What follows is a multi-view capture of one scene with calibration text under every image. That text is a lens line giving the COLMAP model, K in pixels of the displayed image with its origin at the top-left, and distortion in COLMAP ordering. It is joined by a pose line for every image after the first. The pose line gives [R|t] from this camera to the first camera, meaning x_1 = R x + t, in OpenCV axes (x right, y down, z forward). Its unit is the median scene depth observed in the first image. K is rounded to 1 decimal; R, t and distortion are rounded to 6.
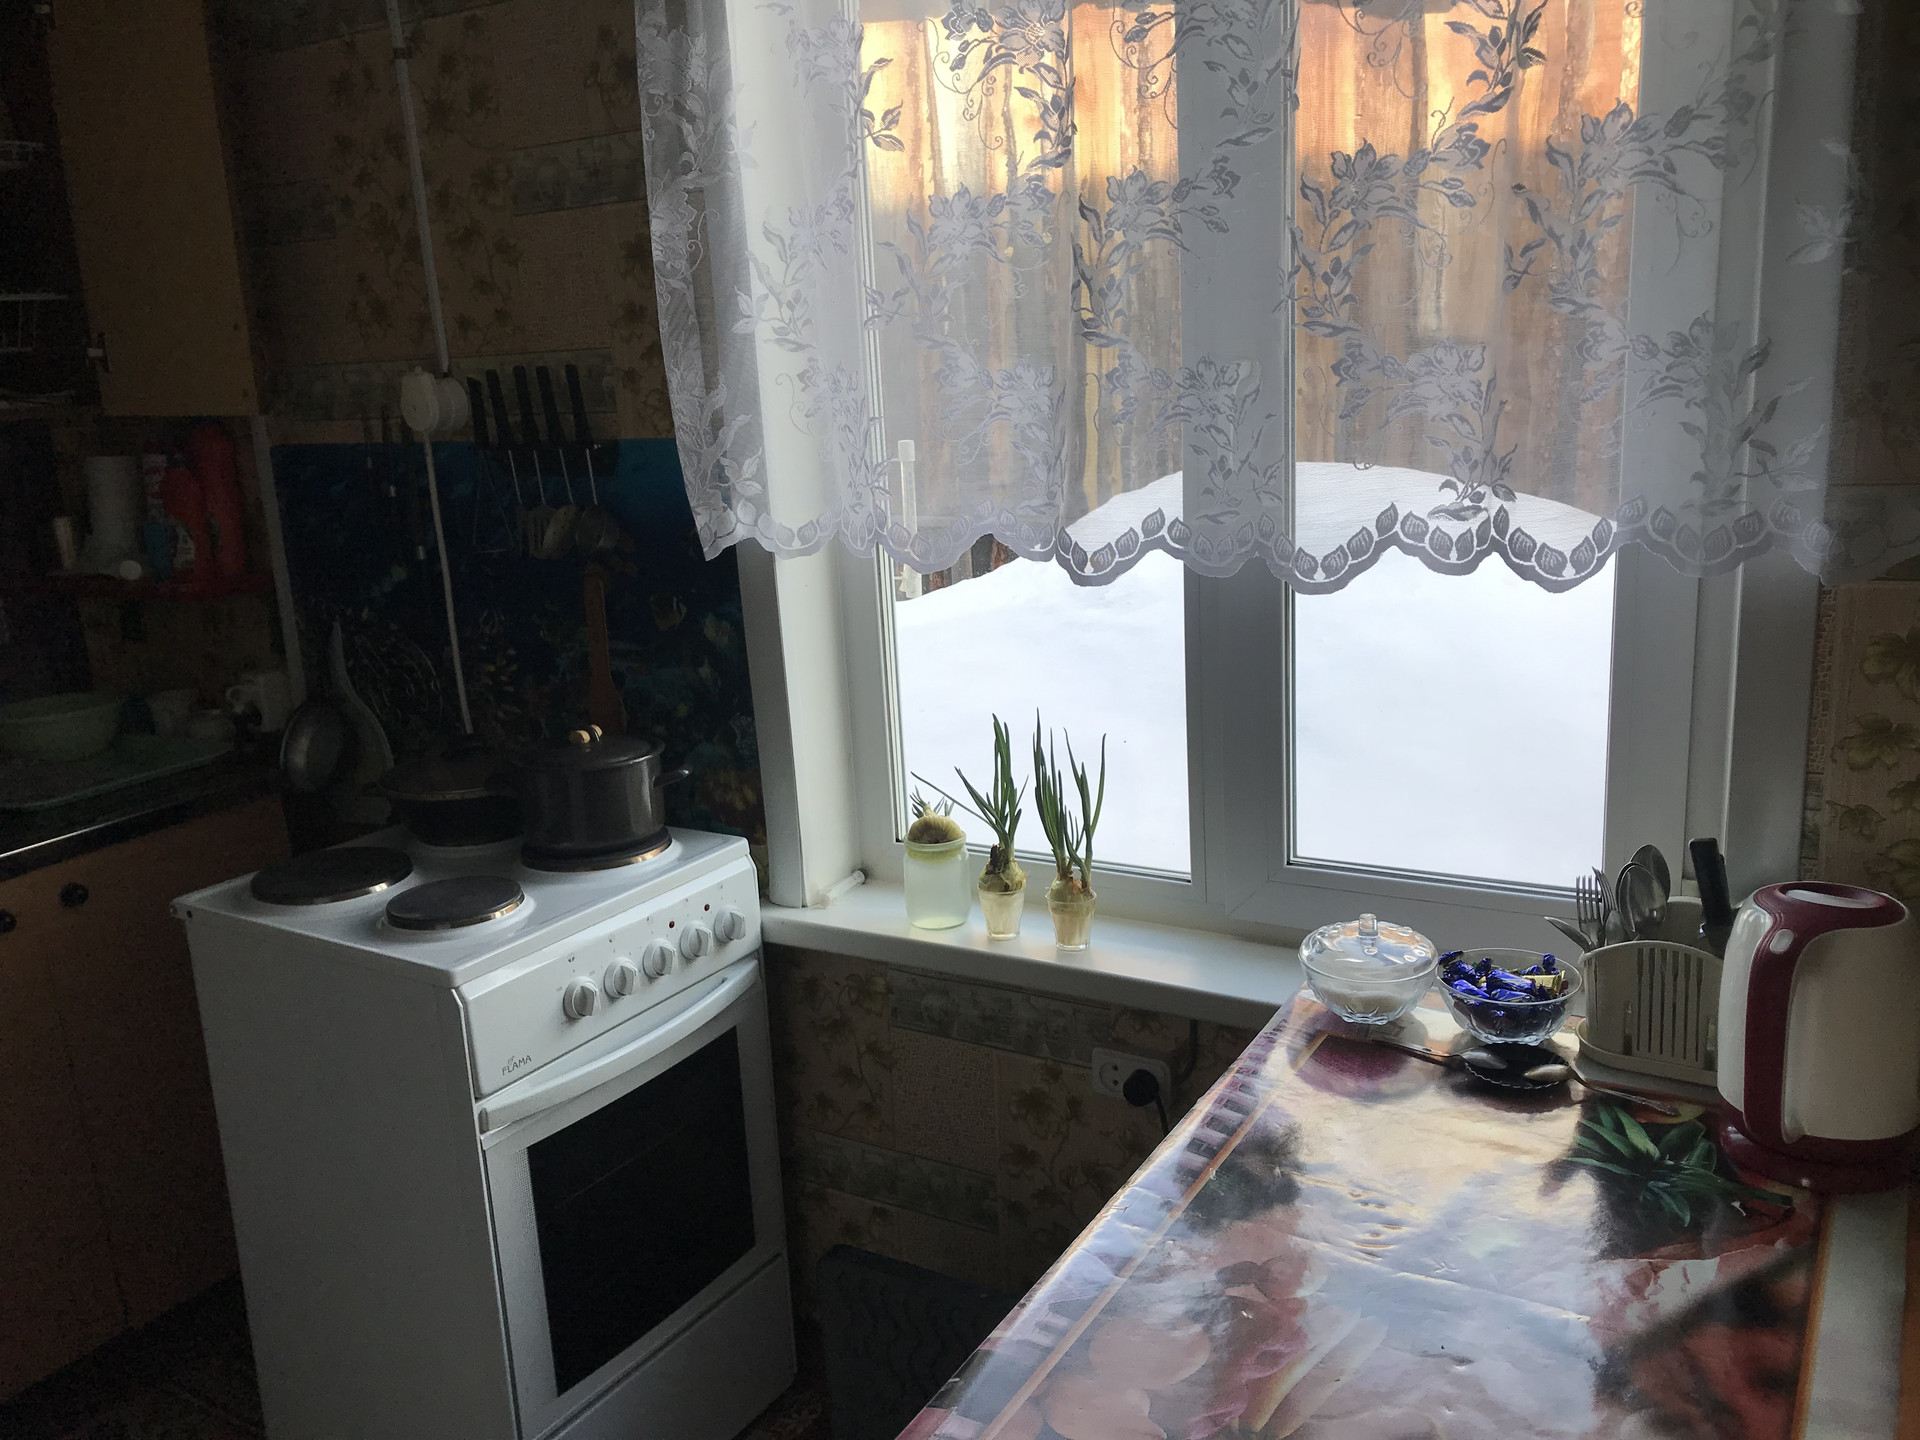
lens RADIAL K [[1557.2, 0, 964.8], [0, 1557.2, 714.5], [0, 0, 1]] dist [0.037400, -0.035446]
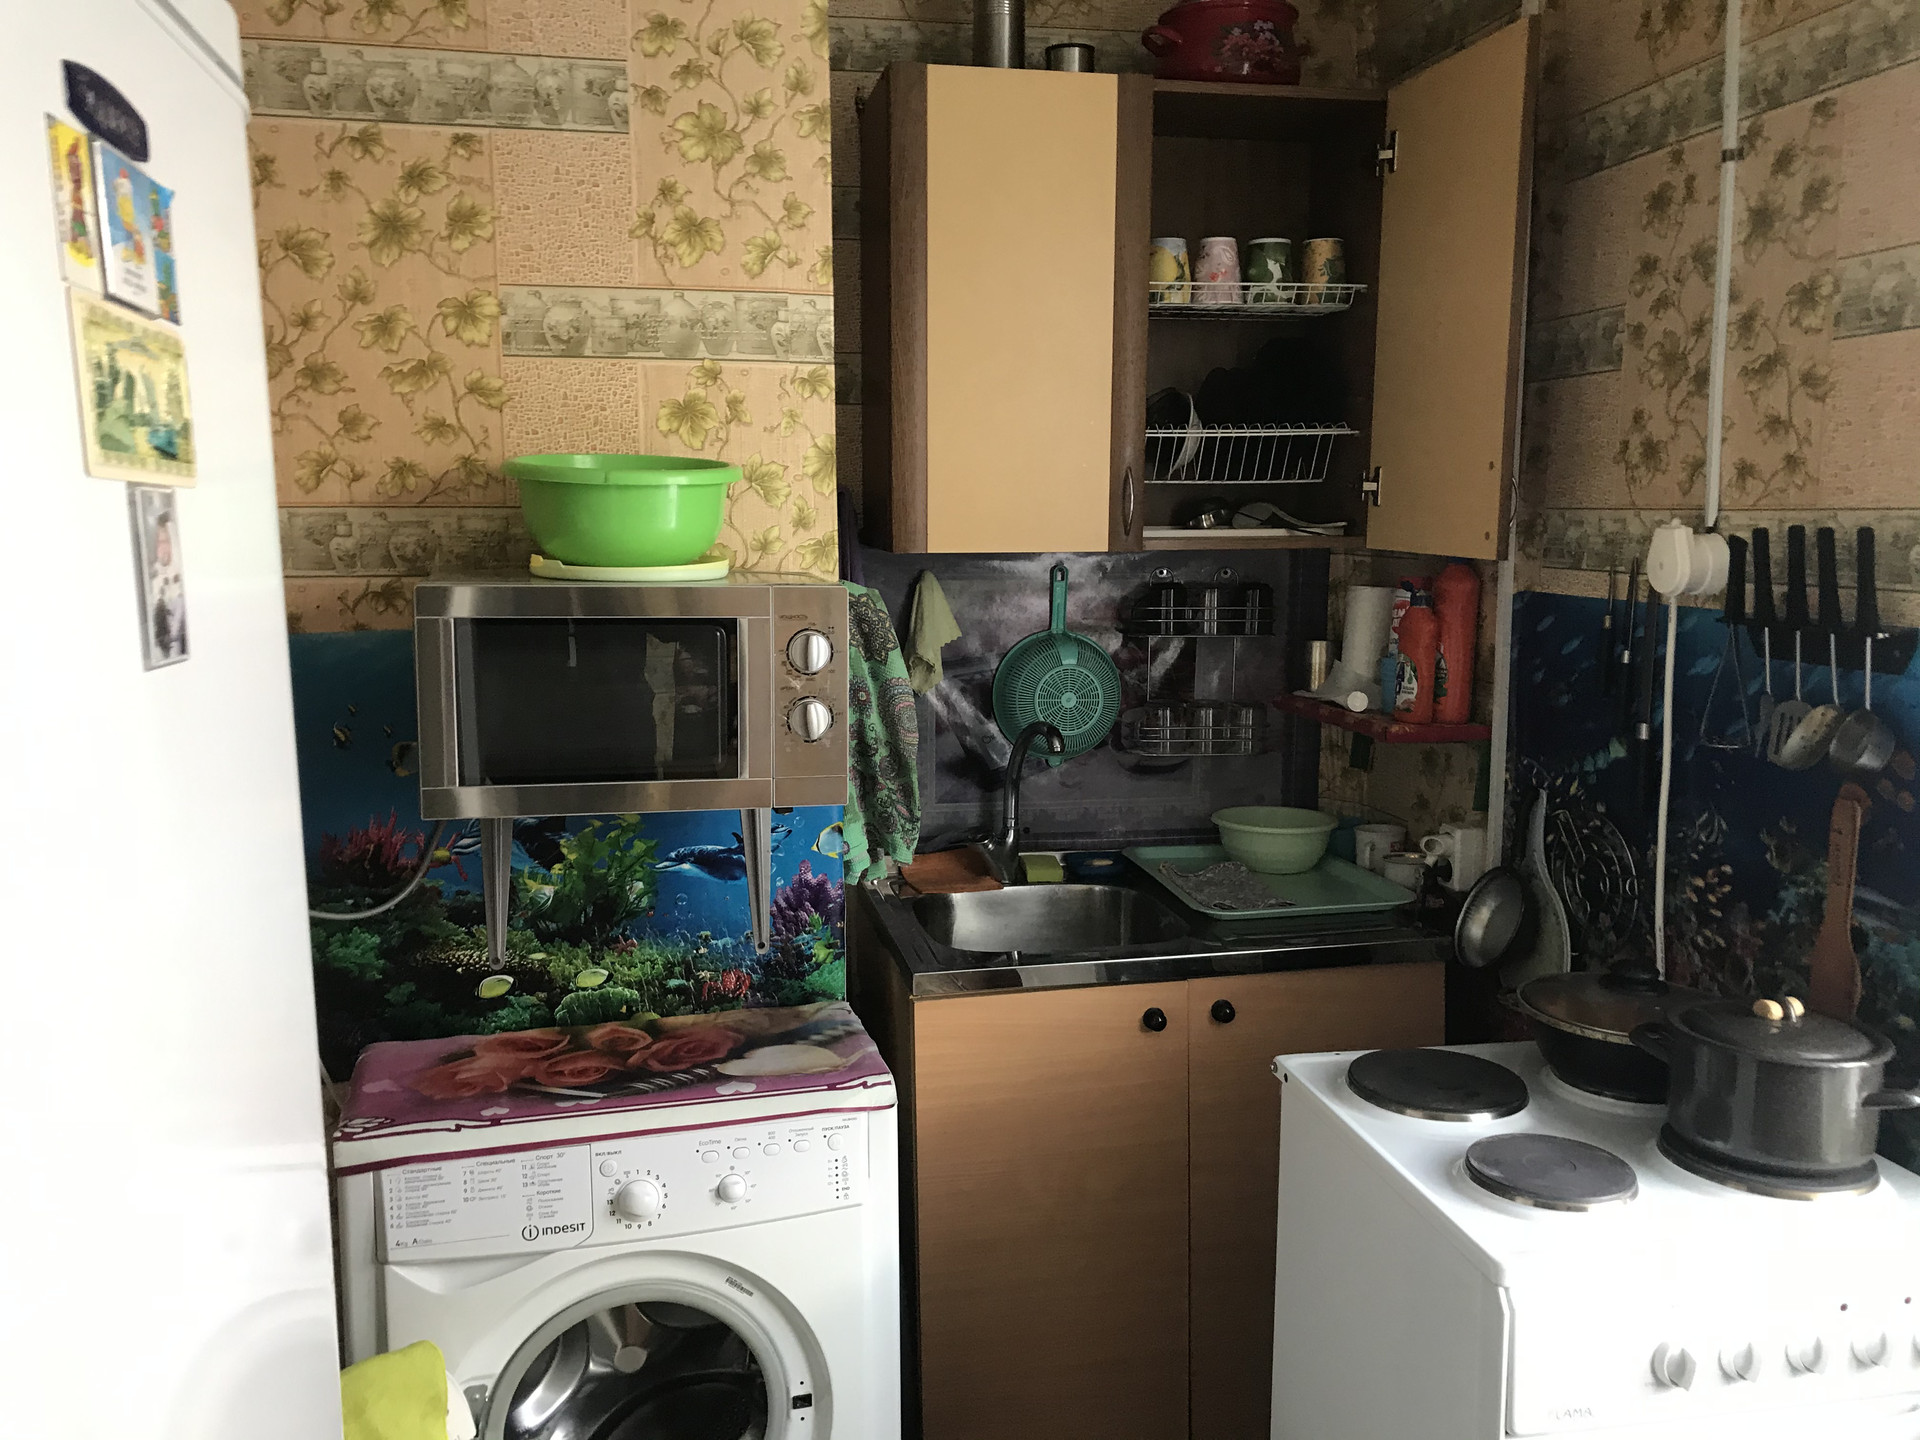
lens RADIAL K [[1557.2, 0, 964.8], [0, 1557.2, 714.5], [0, 0, 1]] dist [0.037400, -0.035446]
pose [[0.679967, 0.149472, -0.717846, 0.011886], [-0.207867, 0.978134, 0.006772, -0.044177], [0.703162, 0.144612, 0.696169, 0.155523]]
